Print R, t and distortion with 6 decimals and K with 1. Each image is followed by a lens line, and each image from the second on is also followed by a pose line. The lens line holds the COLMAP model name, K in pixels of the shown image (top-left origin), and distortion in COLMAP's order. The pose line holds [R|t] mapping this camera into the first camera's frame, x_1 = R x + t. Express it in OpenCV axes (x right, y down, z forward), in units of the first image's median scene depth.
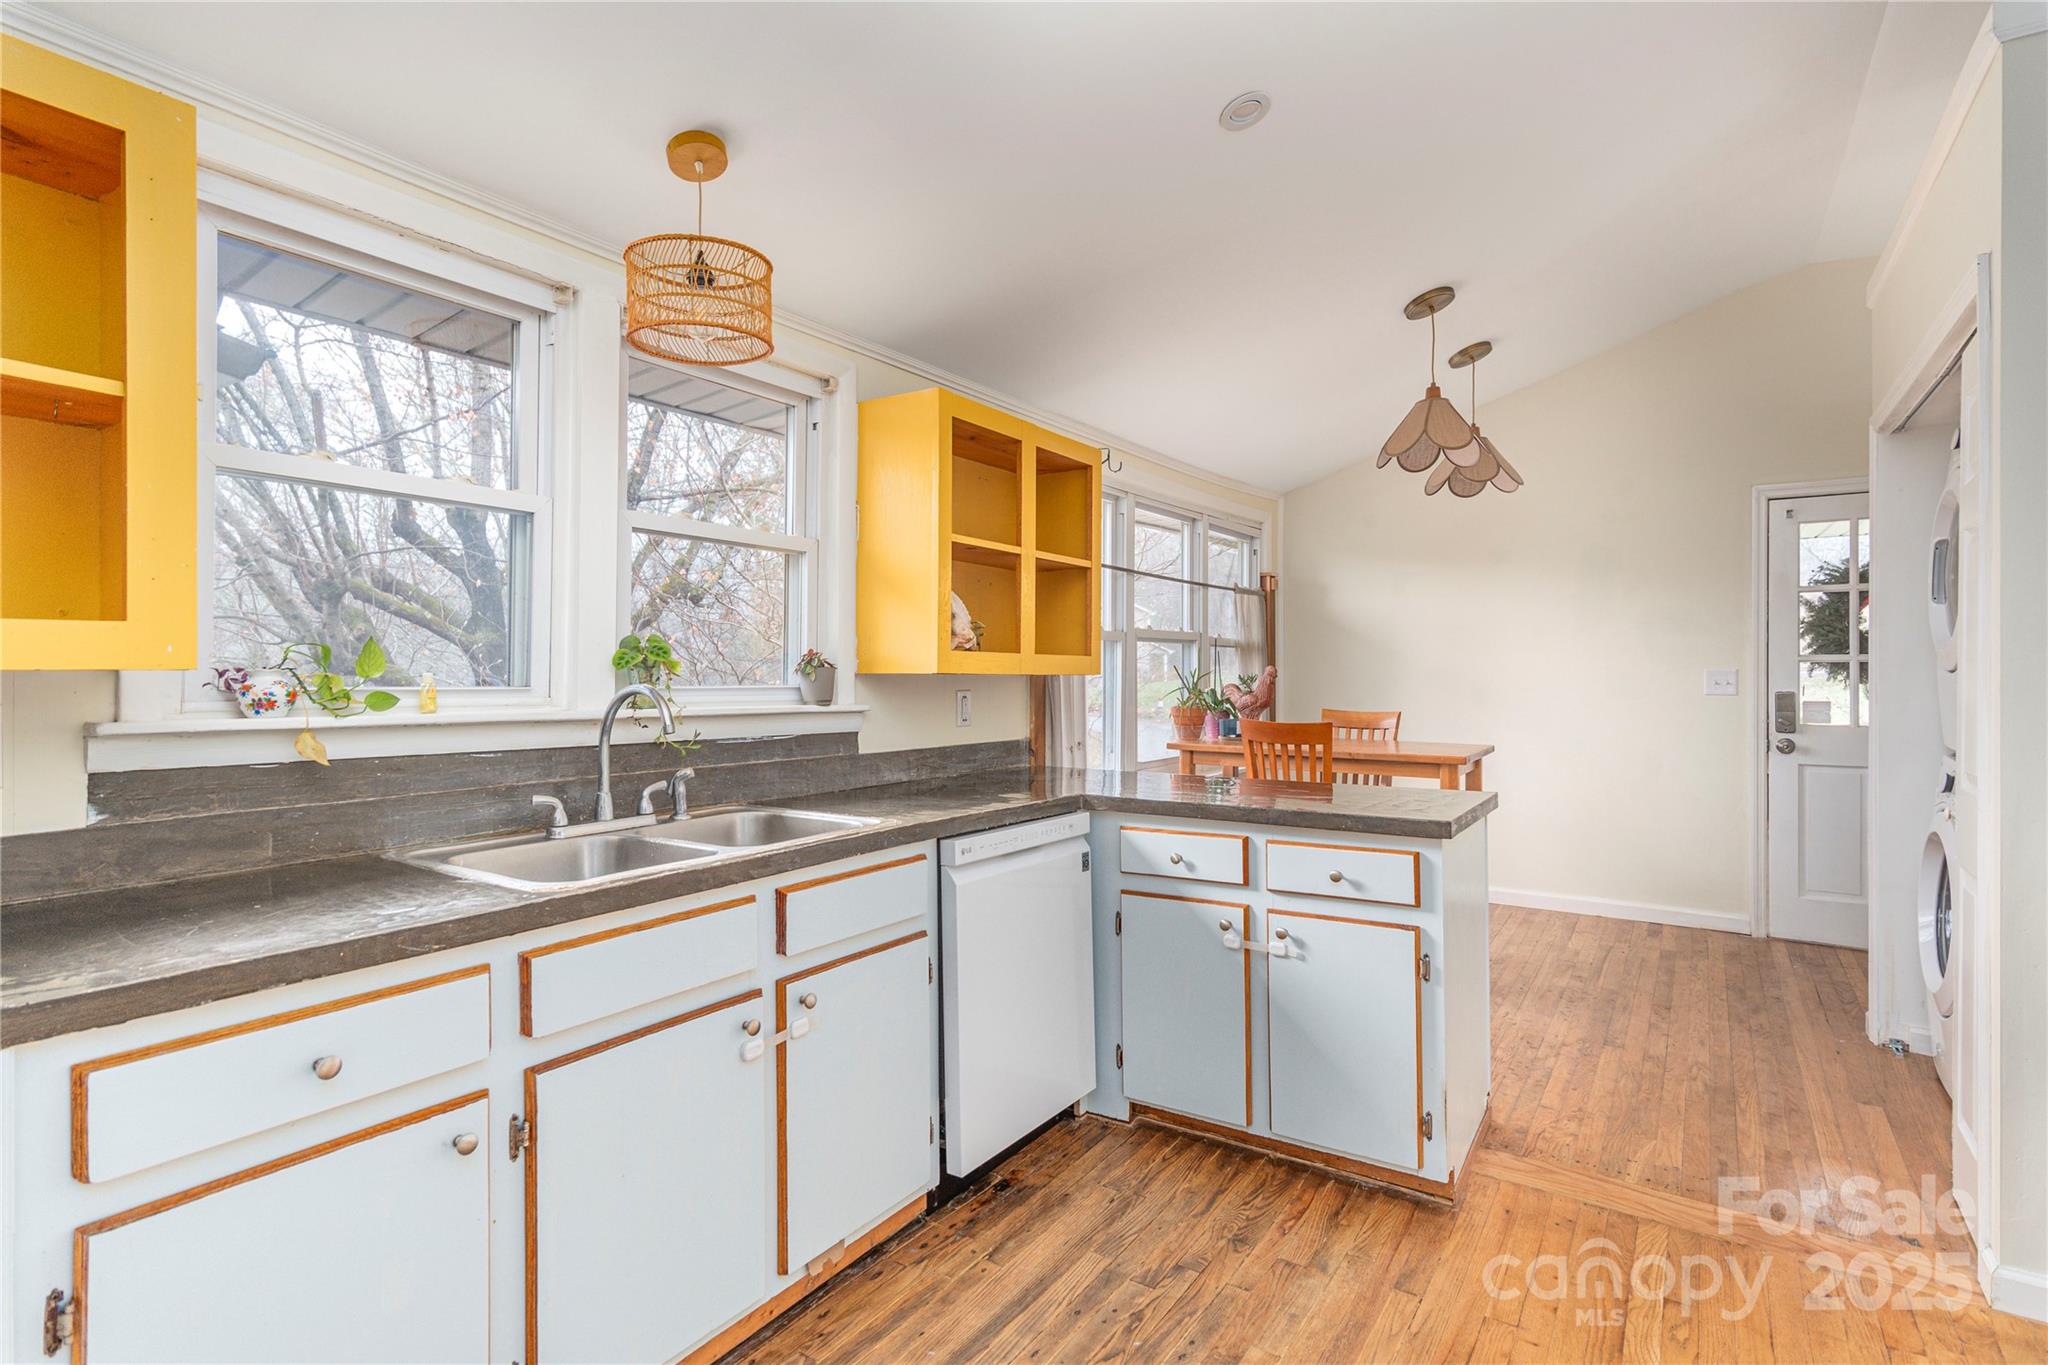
lens RADIAL K [[998.1, 0, 1028.1], [0, 998.1, 662.1], [0, 0, 1]] dist [-0.031208, -0.000531]
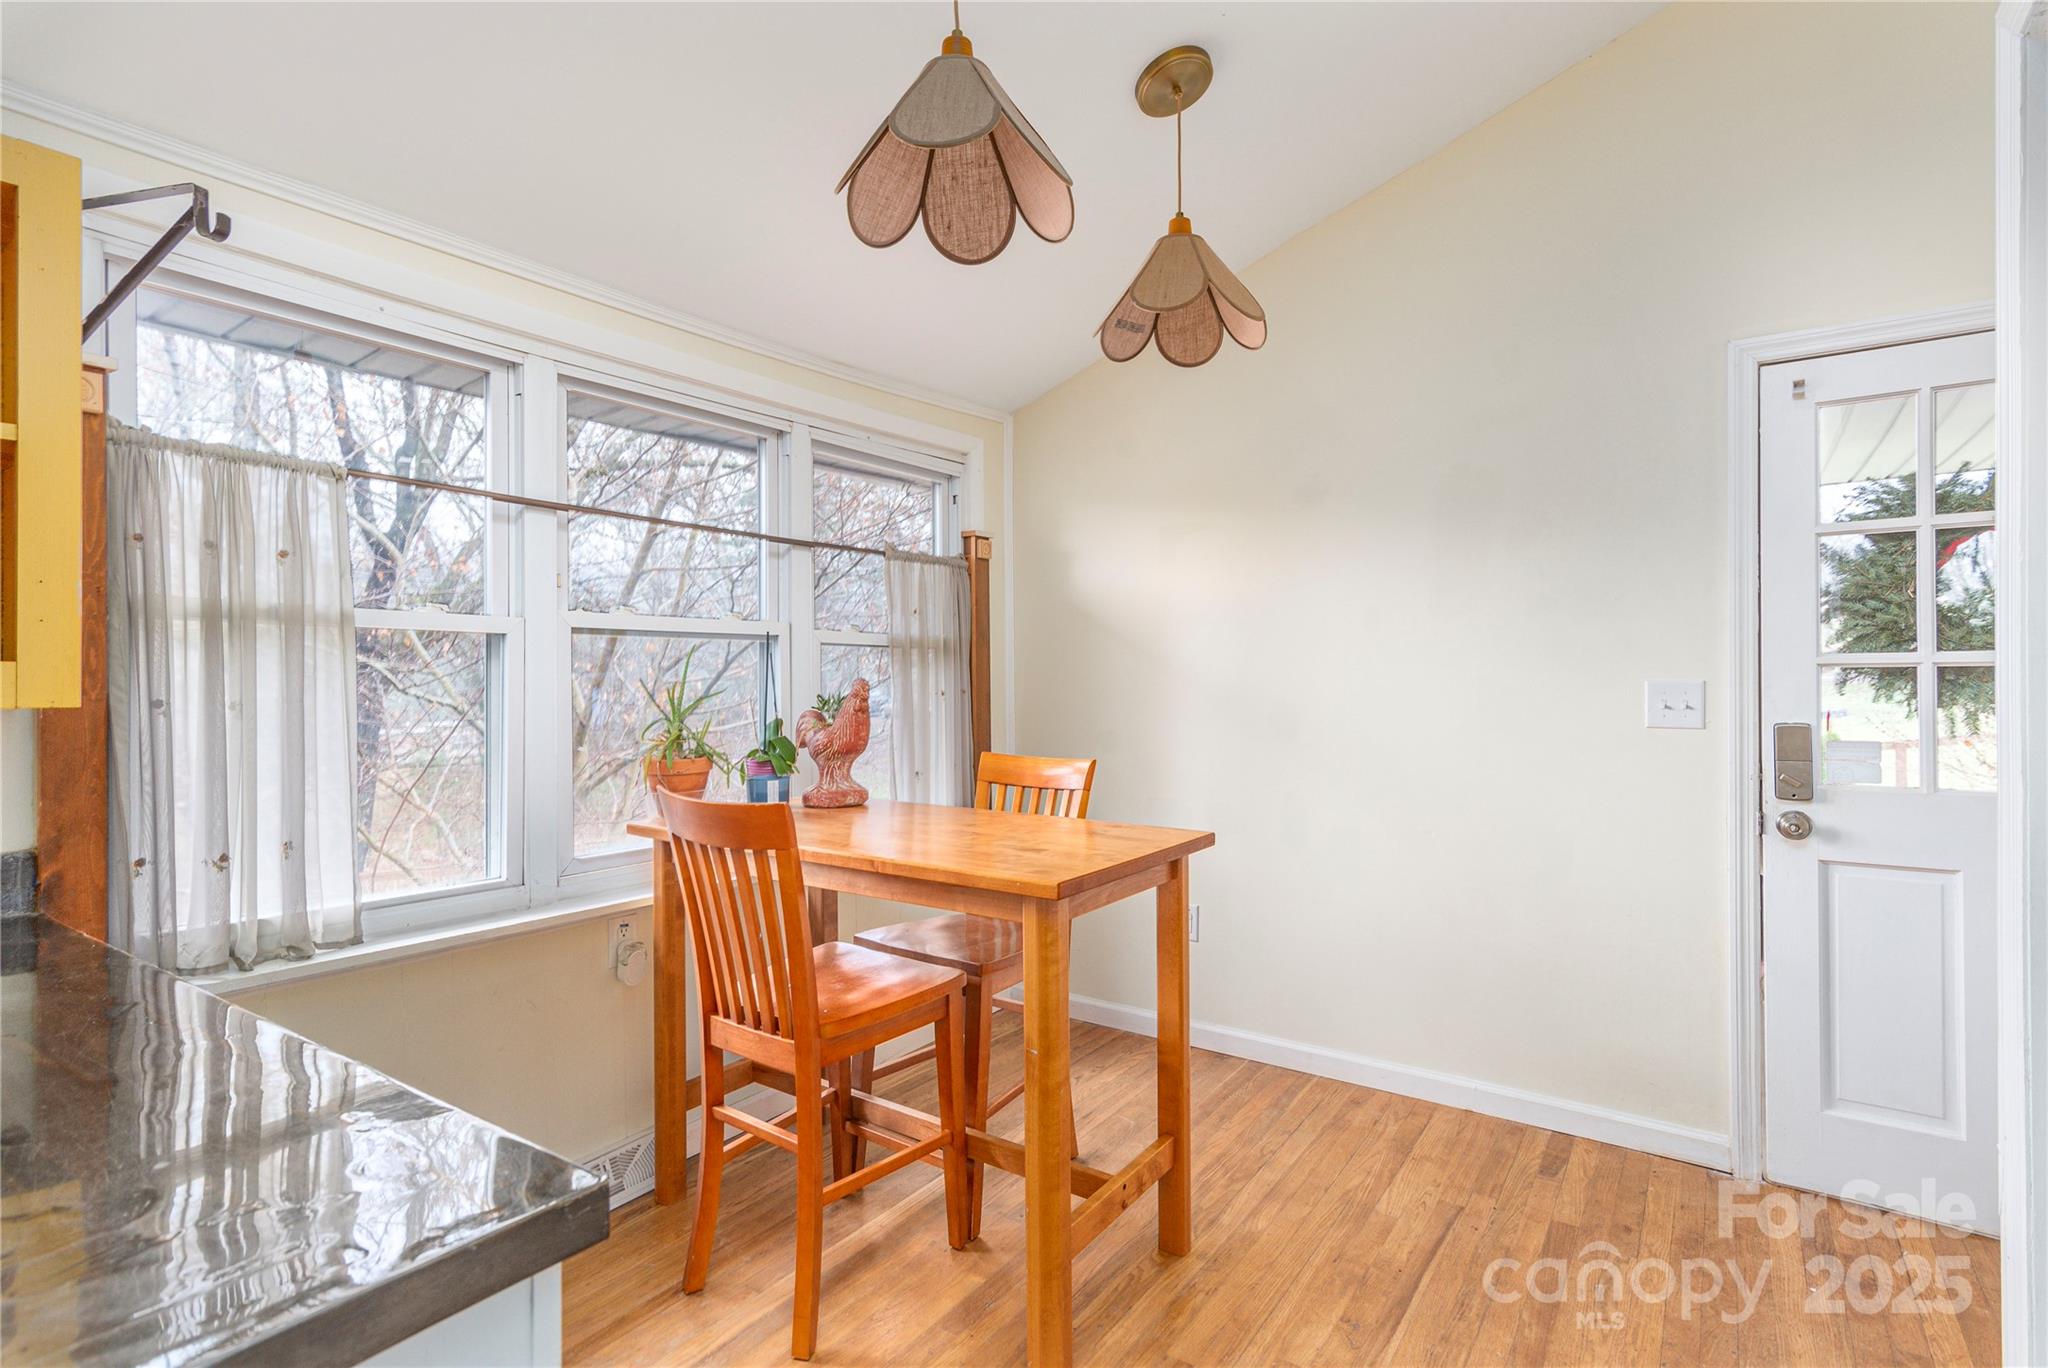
lens RADIAL K [[998.1, 0, 1023.4], [0, 998.1, 668.5], [0, 0, 1]] dist [-0.031208, -0.000531]
pose [[0.999985, -0.005113, -0.002114, 0.358070], [0.005111, 0.999986, -0.001012, -0.001113], [0.002119, 0.001002, 0.999997, 0.469820]]
